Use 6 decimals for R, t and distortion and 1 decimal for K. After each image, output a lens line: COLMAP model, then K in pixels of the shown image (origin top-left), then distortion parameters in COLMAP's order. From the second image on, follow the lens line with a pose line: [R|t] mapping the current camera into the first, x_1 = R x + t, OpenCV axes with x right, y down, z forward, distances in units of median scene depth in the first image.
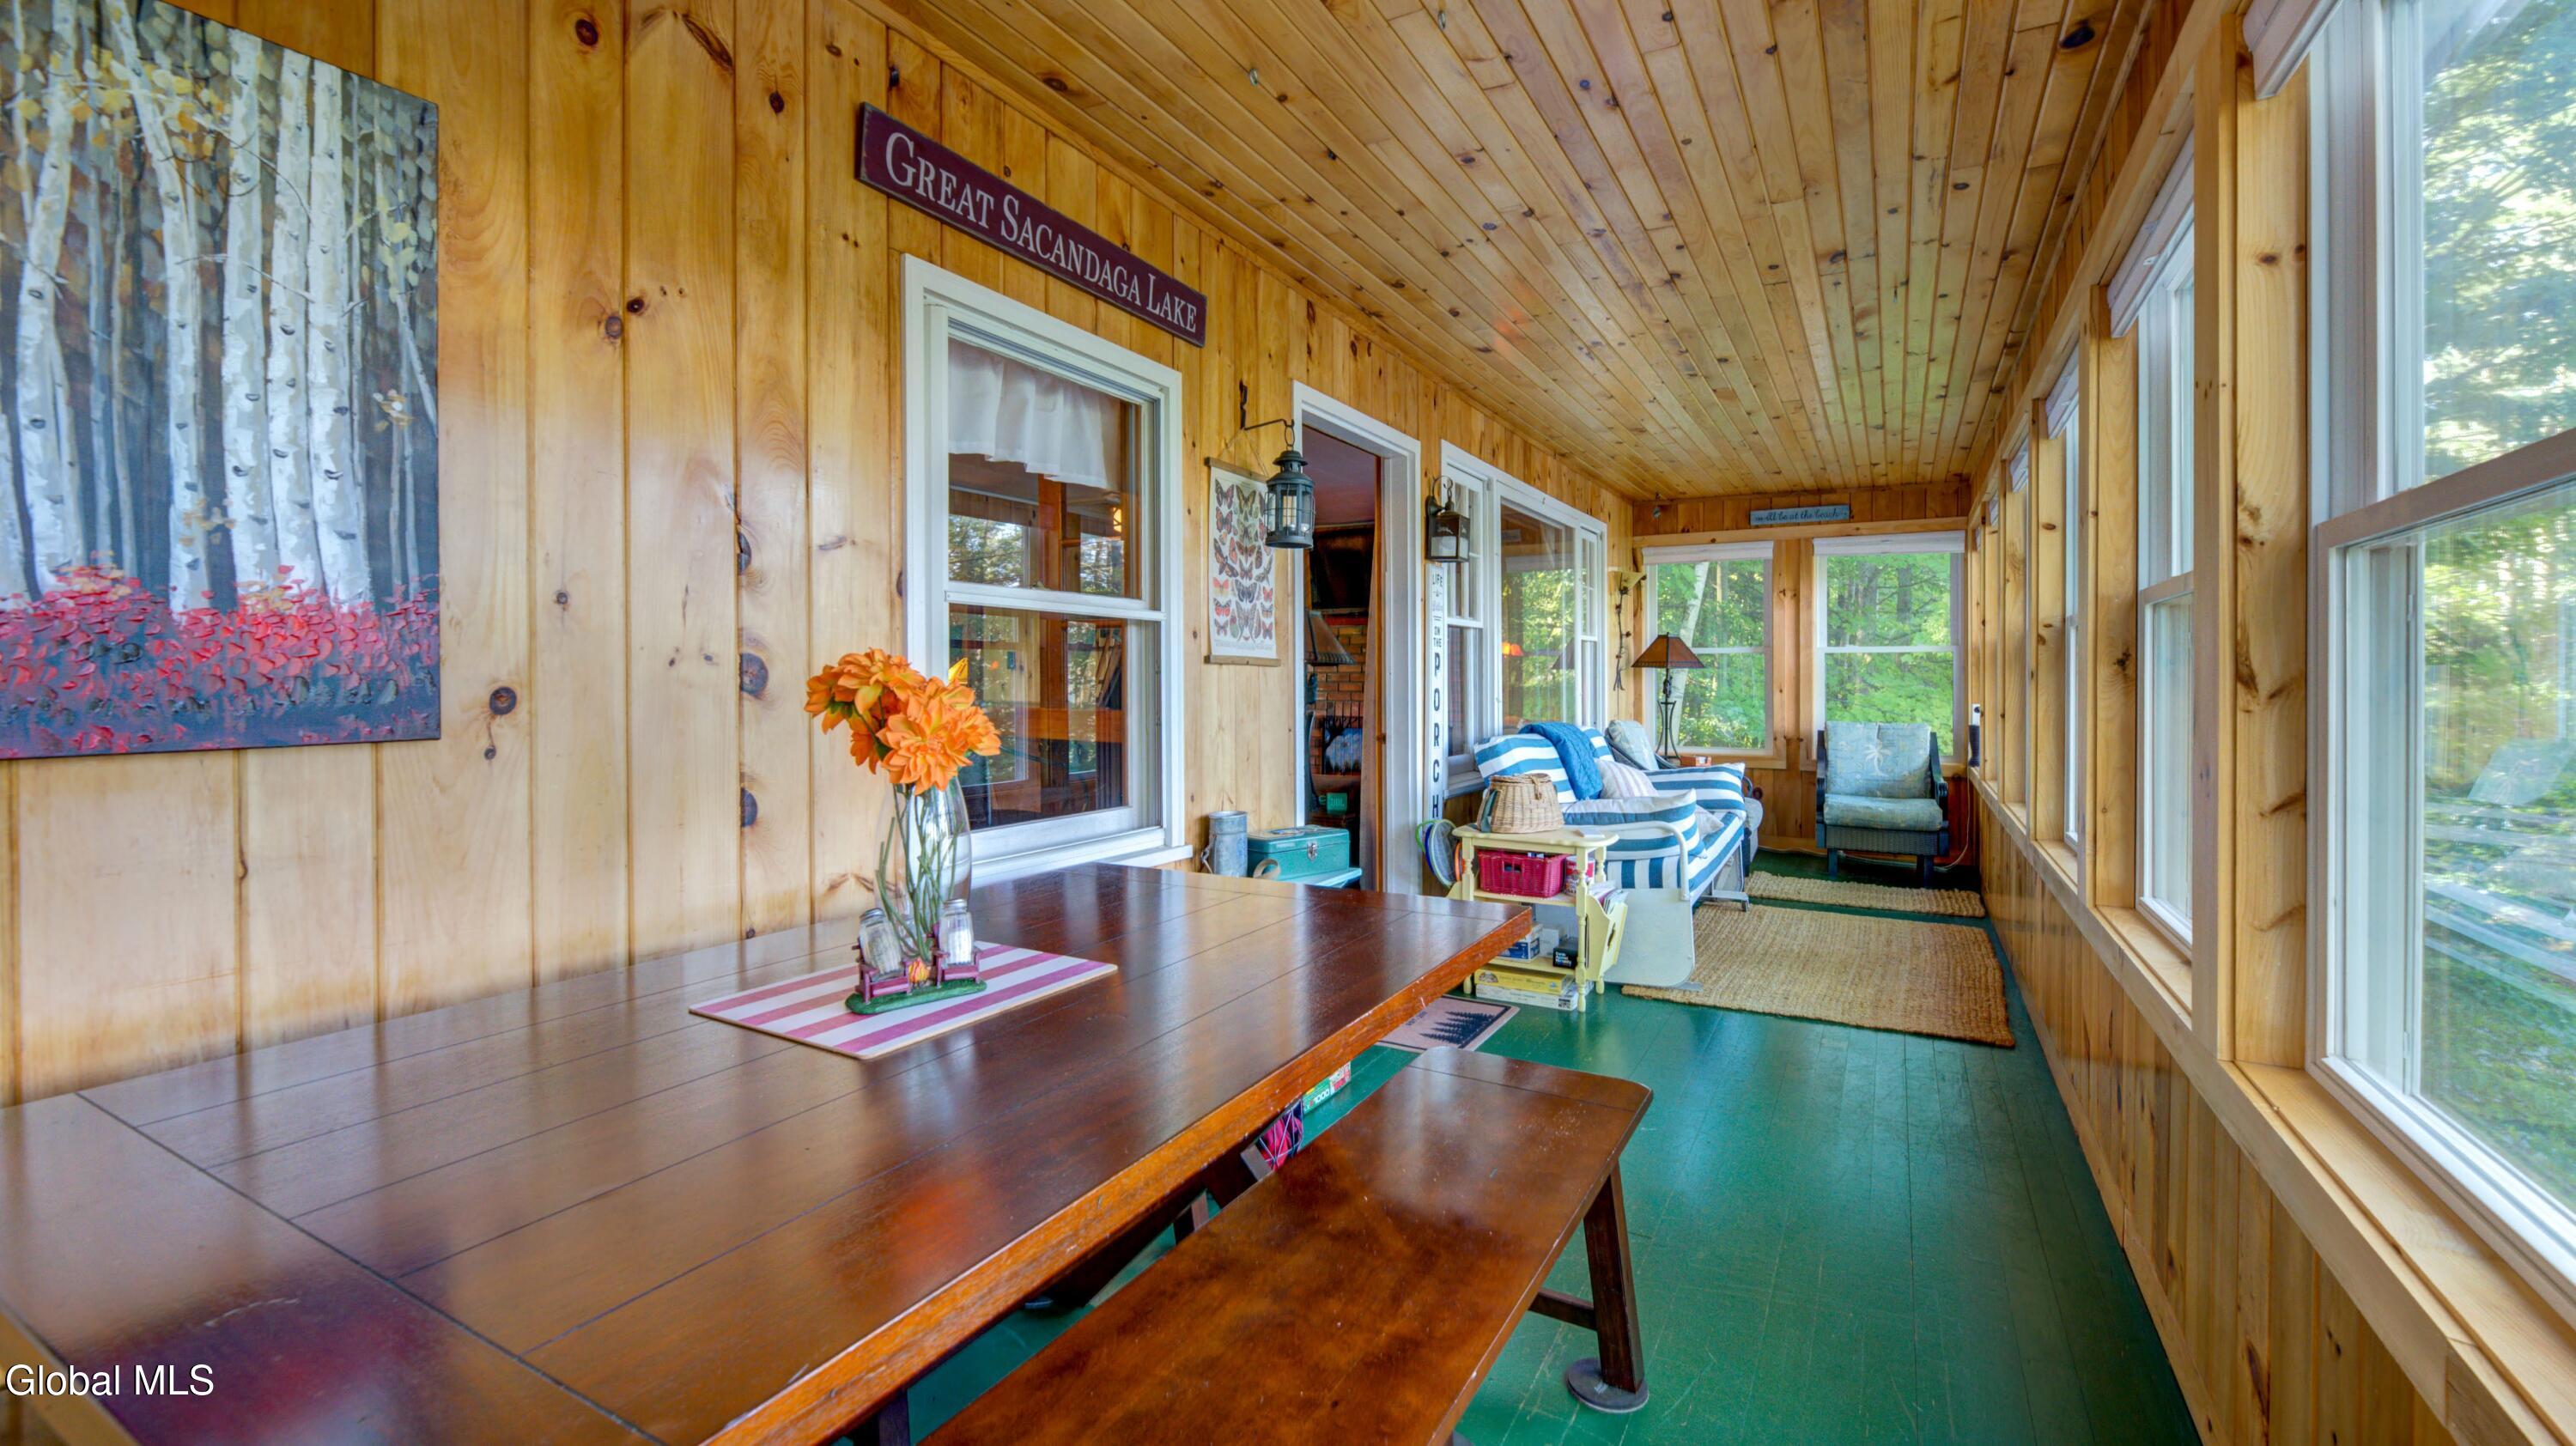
lens RADIAL K [[1077.0, 0, 1307.8], [0, 1077.0, 688.1], [0, 0, 1]] dist [-0.000174, -0.001417]
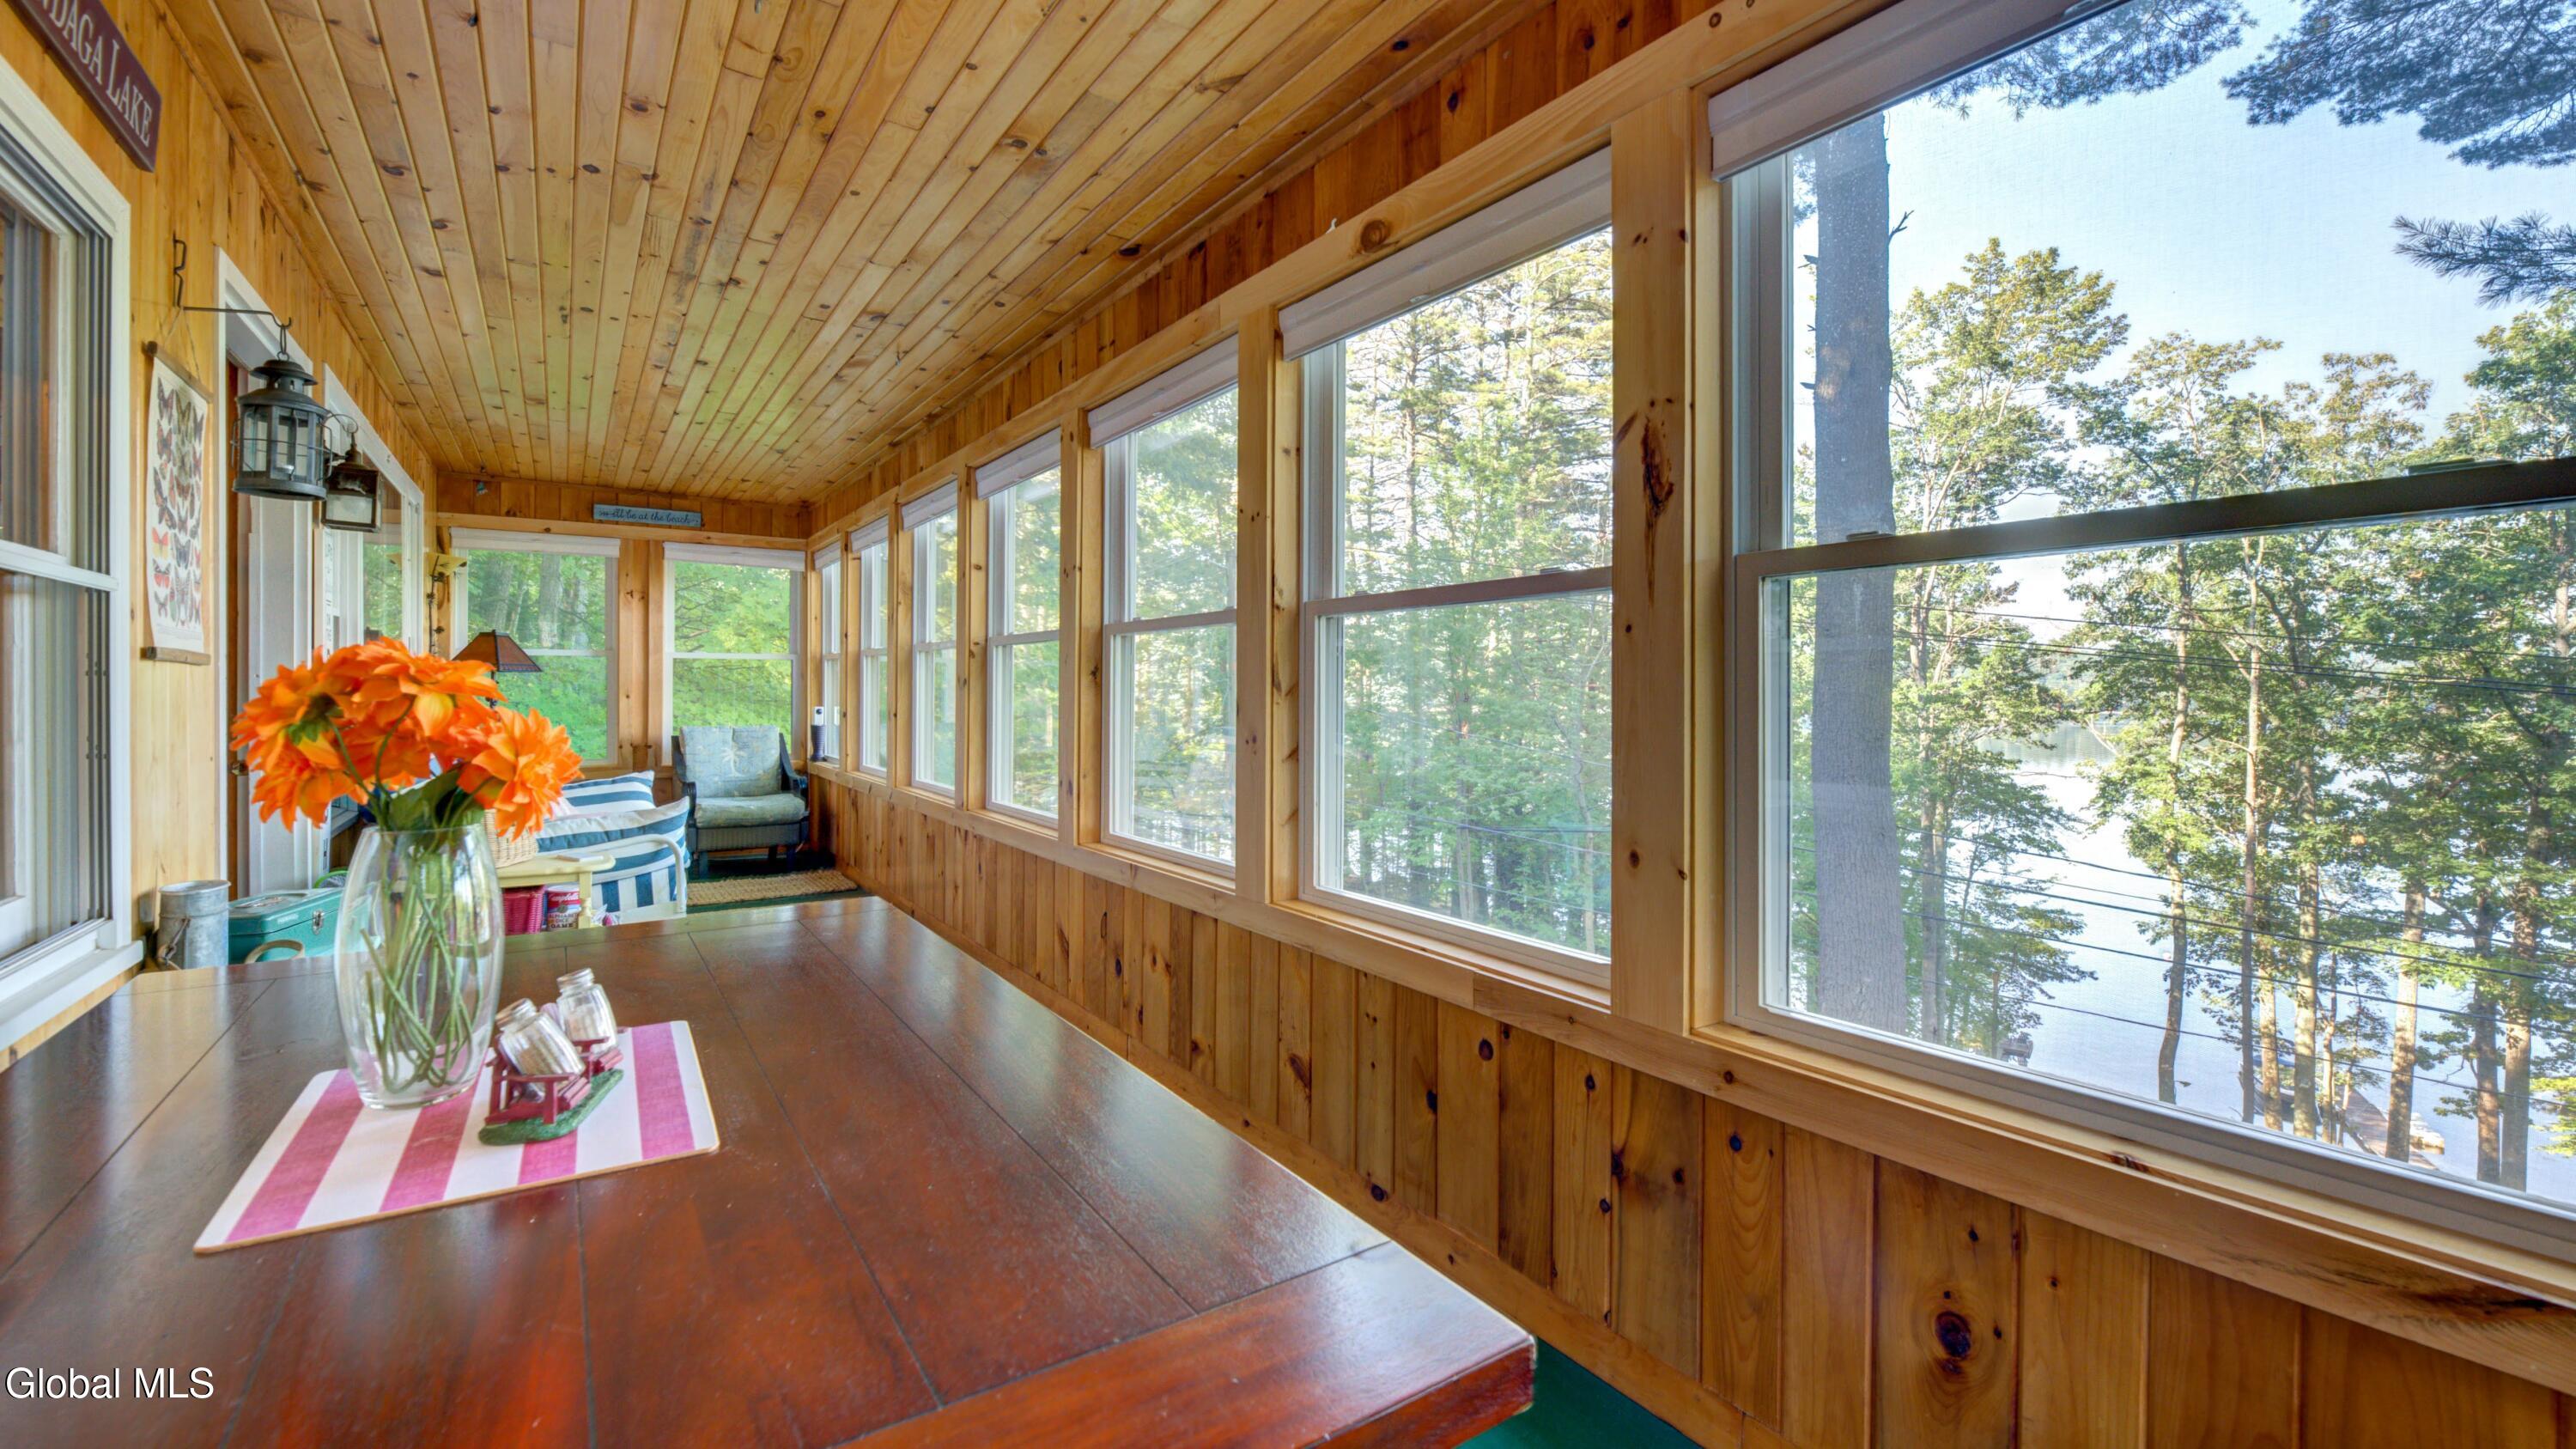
lens RADIAL K [[1077.2, 0, 1295.3], [0, 1077.2, 696.6], [0, 0, 1]] dist [-0.000174, -0.001417]
pose [[0.448236, -0.009151, 0.893868, -0.260756], [0.006036, 0.999956, 0.007210, -0.000629], [-0.893895, 0.002164, 0.448272, 0.066822]]
